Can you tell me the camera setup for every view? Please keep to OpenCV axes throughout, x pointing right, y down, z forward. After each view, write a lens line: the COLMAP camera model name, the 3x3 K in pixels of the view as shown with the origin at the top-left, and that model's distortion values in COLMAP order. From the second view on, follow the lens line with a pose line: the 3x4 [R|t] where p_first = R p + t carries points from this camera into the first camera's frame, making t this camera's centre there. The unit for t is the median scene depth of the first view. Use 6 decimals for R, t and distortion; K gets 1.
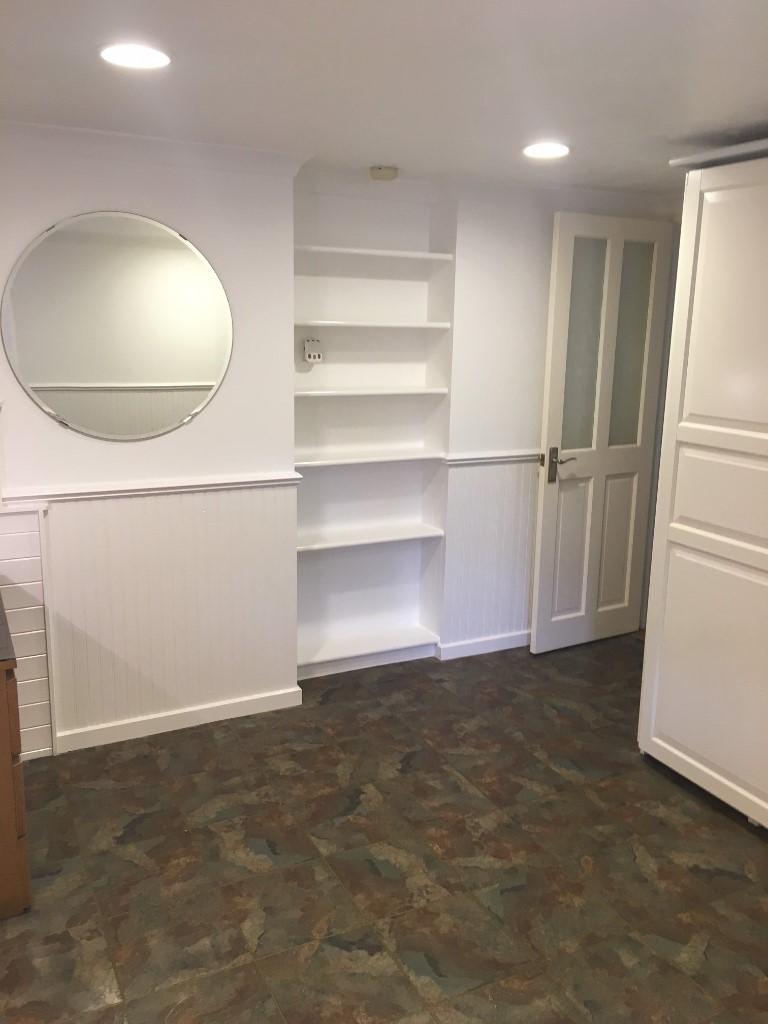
lens RADIAL K [[864.0, 0, 387.0], [0, 864.0, 506.1], [0, 0, 1]] dist [0.091255, -0.116950]
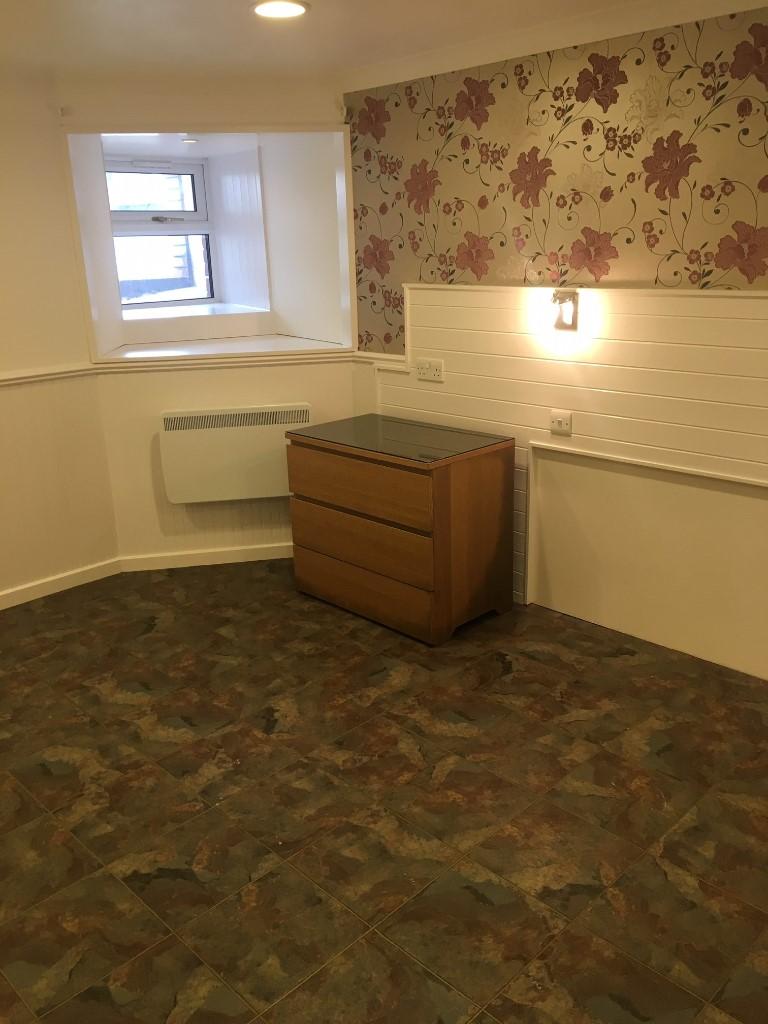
lens RADIAL K [[864.0, 0, 387.0], [0, 864.0, 506.1], [0, 0, 1]] dist [0.091255, -0.116950]
pose [[-0.952731, 0.100789, -0.286611, 0.364353], [-0.050326, 0.877983, 0.476039, -0.274950], [0.299619, 0.467961, -0.831409, 1.519613]]
